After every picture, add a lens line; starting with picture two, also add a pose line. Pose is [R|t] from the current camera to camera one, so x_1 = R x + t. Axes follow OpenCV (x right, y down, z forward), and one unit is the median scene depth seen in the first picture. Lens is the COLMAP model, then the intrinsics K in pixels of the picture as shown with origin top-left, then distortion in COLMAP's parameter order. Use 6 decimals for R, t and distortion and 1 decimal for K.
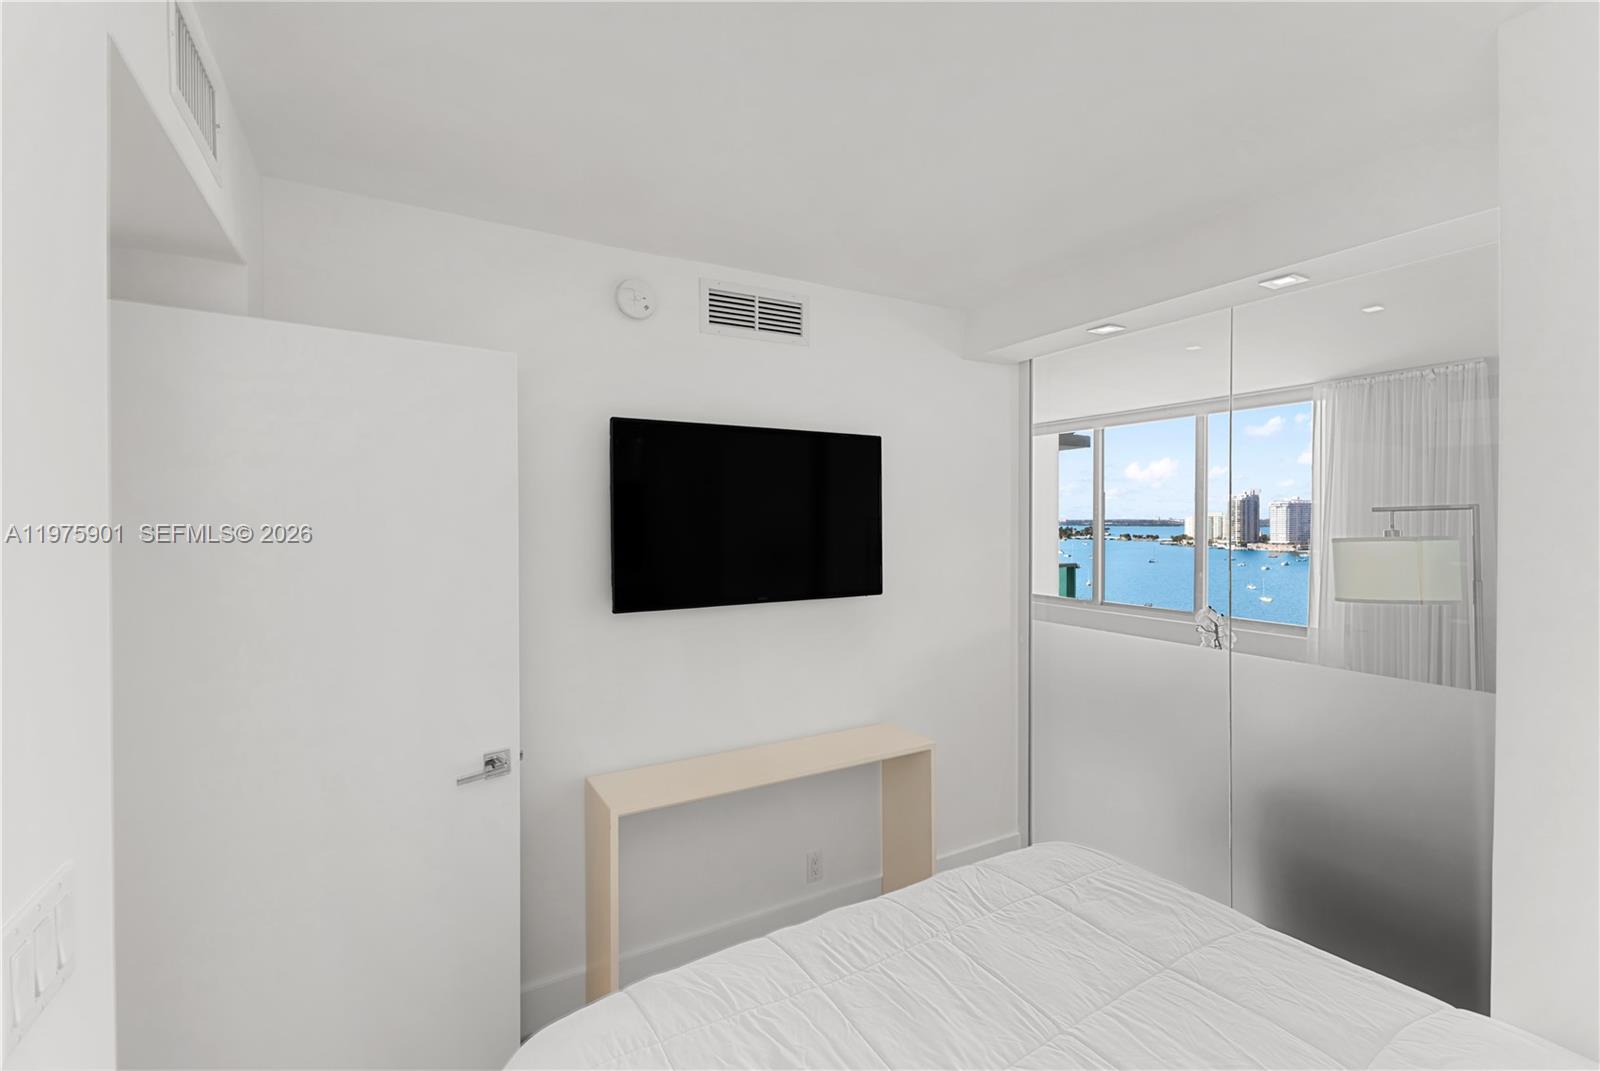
lens RADIAL K [[708.4, 0, 782.5], [0, 708.4, 526.4], [0, 0, 1]] dist [0.010860, -0.001945]
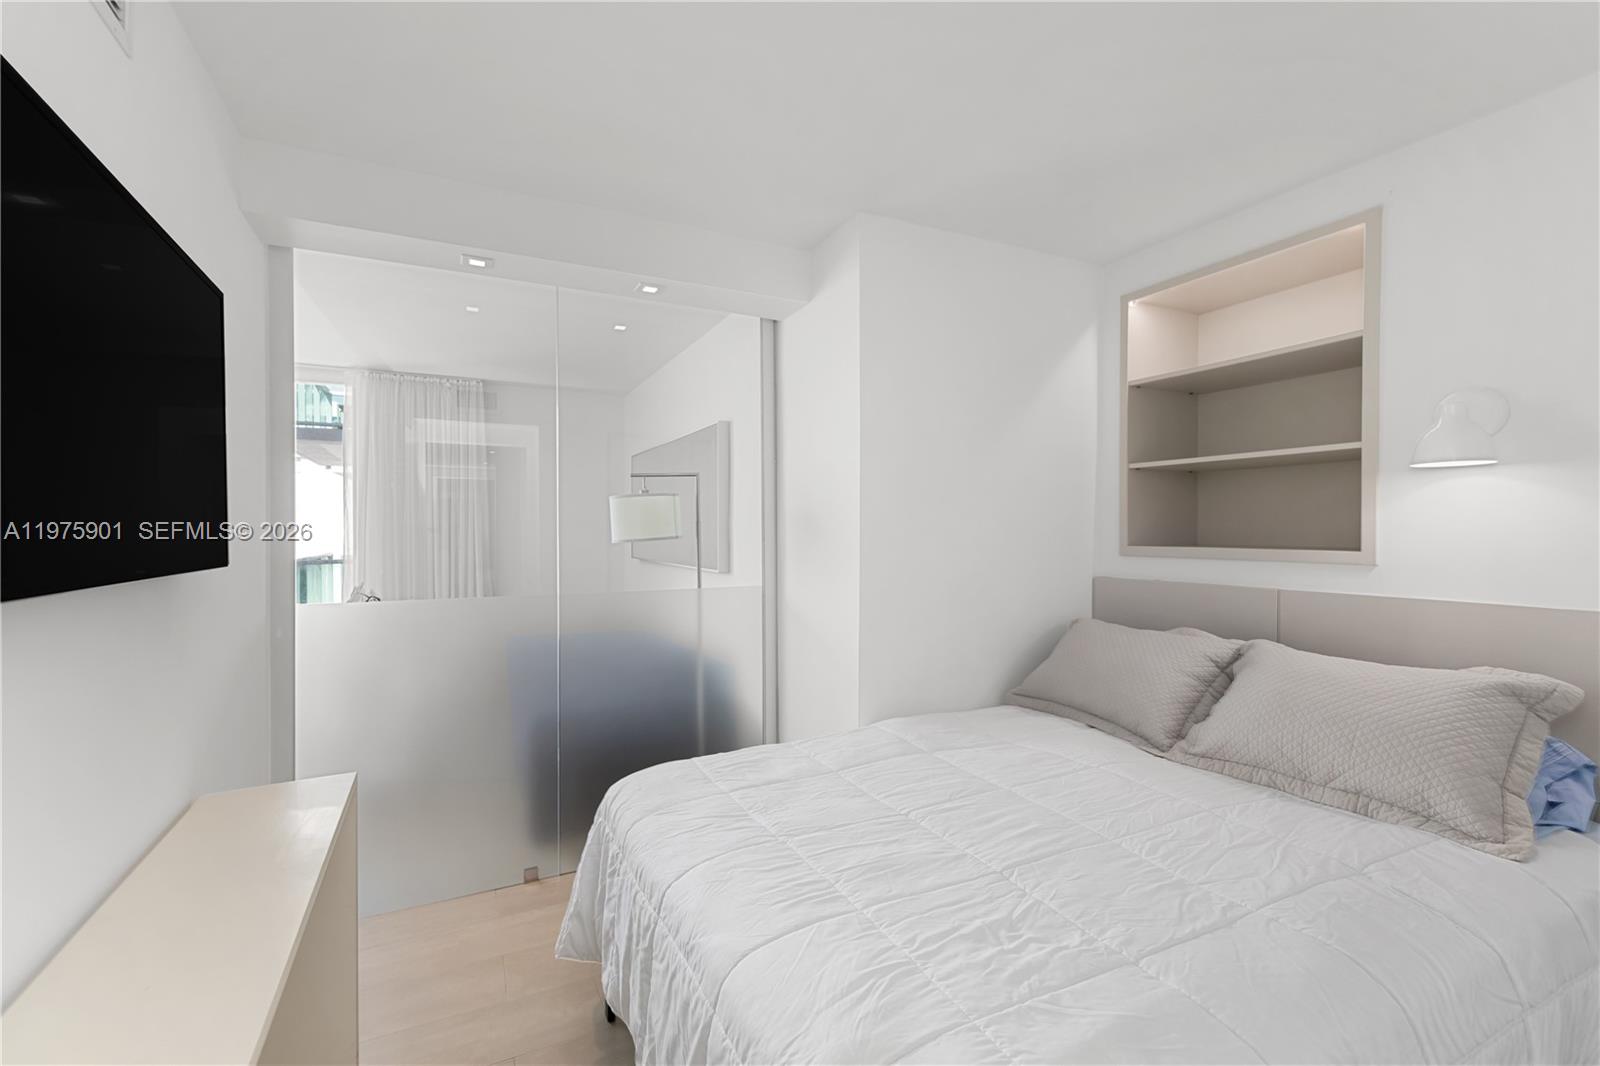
lens RADIAL K [[708.4, 0, 809.2], [0, 708.4, 534.6], [0, 0, 1]] dist [0.010860, -0.001945]
pose [[0.032510, -0.004416, 0.999462, -0.541042], [0.014614, 0.999885, 0.003943, 0.093944], [-0.999365, 0.014478, 0.032571, 0.636366]]
